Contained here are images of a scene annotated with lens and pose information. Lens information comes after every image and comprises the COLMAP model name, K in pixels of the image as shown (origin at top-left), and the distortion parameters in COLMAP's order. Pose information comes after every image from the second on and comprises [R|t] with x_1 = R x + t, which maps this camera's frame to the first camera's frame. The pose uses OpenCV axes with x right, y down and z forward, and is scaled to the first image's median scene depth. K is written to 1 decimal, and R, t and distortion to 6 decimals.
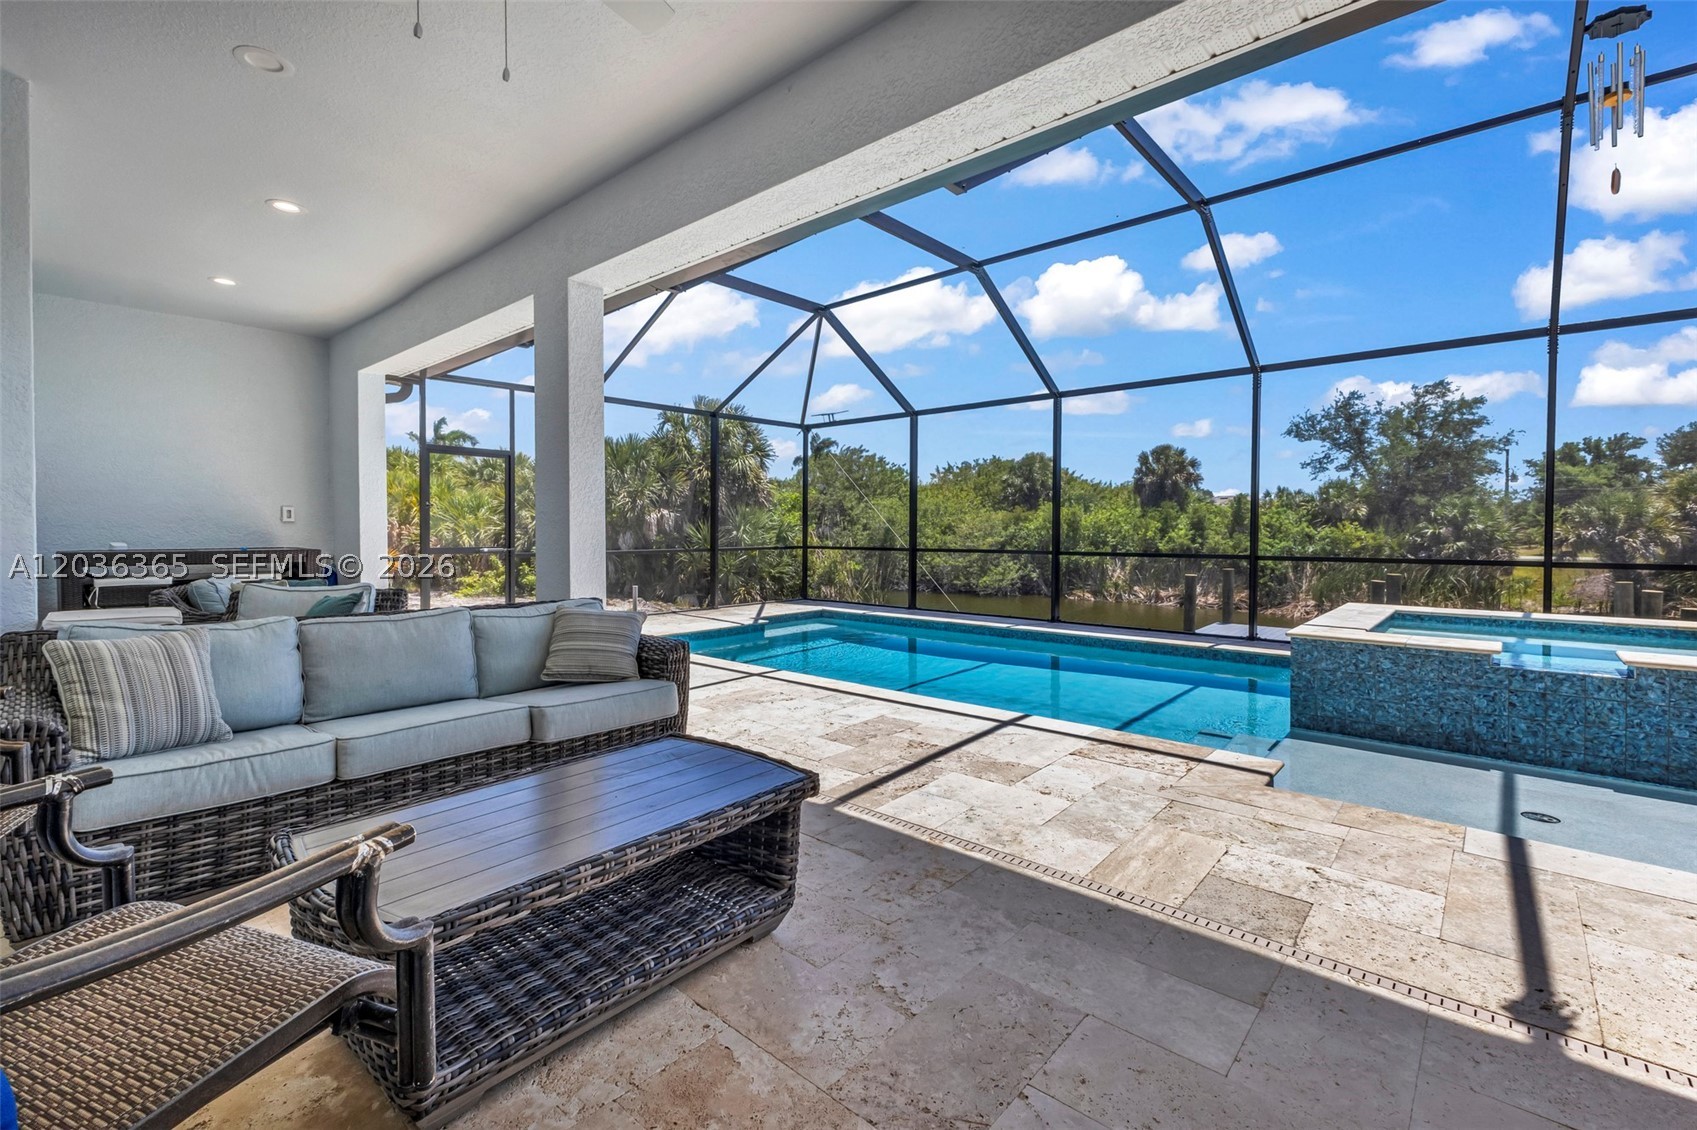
lens RADIAL K [[740.5, 0, 847.9], [0, 740.5, 562.1], [0, 0, 1]] dist [0.009996, -0.001036]
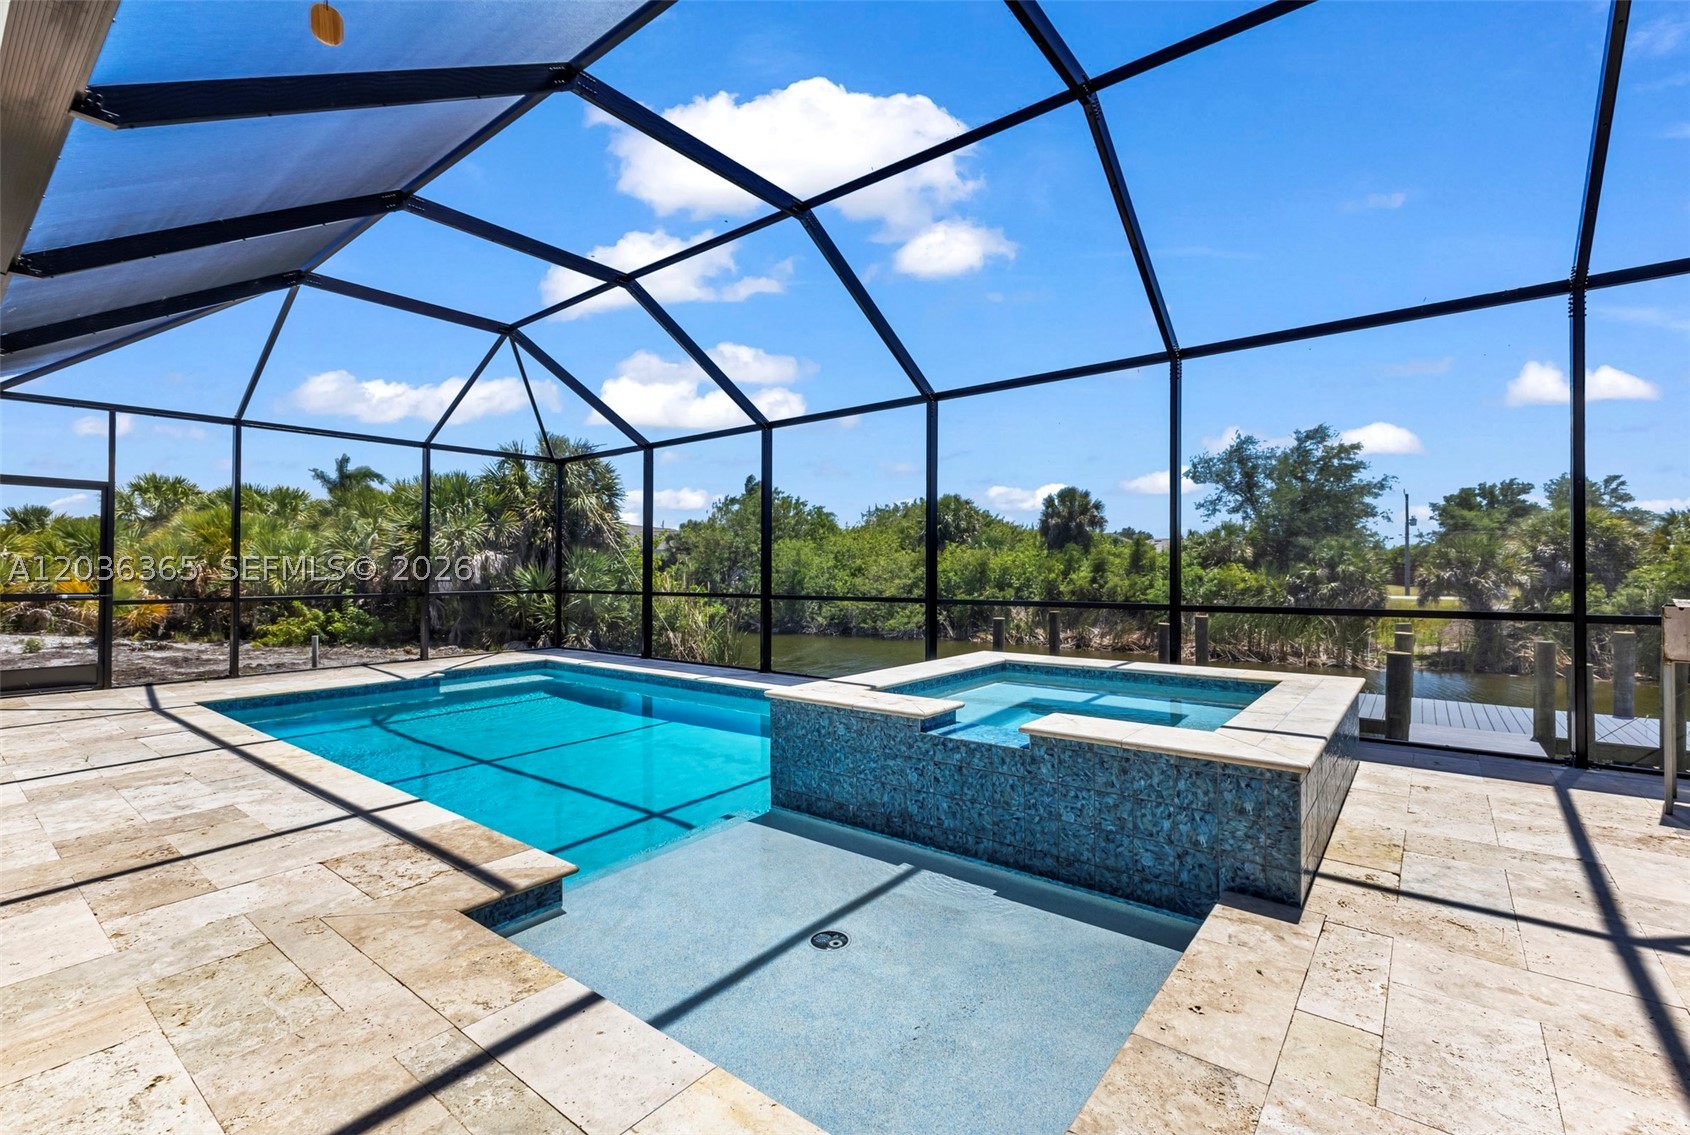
lens RADIAL K [[741.0, 0, 849.1], [0, 741.0, 581.1], [0, 0, 1]] dist [0.011172, 0.000022]
pose [[0.998141, -0.003244, 0.060862, 0.102395], [0.005185, 0.999482, -0.031756, -0.000563], [-0.060727, 0.032013, 0.997641, 0.024095]]
